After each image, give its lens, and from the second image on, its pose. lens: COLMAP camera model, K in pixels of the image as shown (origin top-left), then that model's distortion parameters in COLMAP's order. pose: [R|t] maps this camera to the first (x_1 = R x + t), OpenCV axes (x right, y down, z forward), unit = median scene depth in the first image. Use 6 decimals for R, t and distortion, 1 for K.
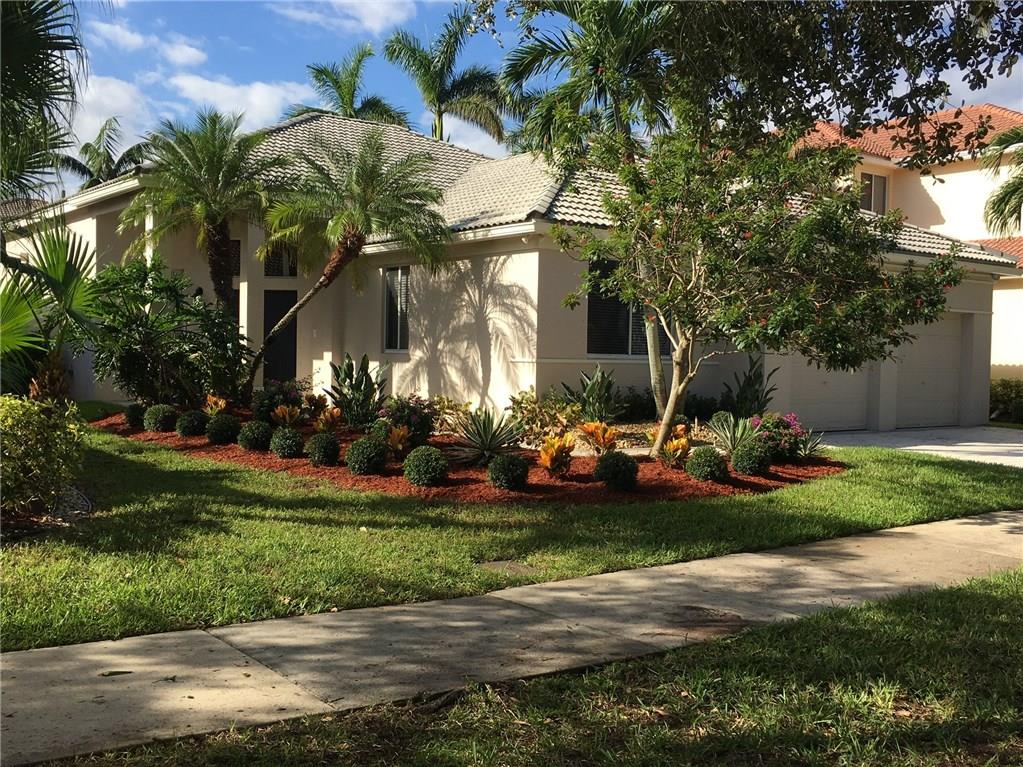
lens RADIAL K [[1068.3, 0, 511.5], [0, 1068.3, 383.5], [0, 0, 1]] dist [0.079338, 0.003196]
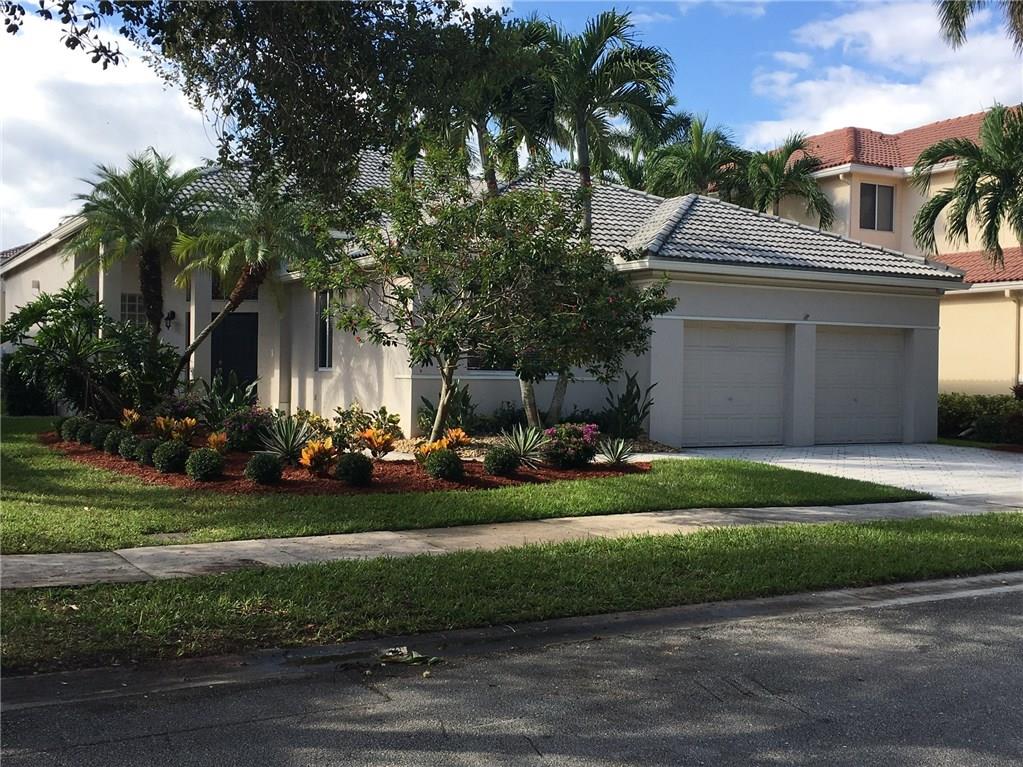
lens RADIAL K [[1161.6, 0, 511.5], [0, 1161.6, 383.5], [0, 0, 1]] dist [0.121850, -0.002132]
pose [[0.989078, -0.001594, -0.147387, 0.264388], [-0.001136, 0.999829, -0.018434, 0.006525], [0.147392, 0.018400, 0.988907, -0.139159]]
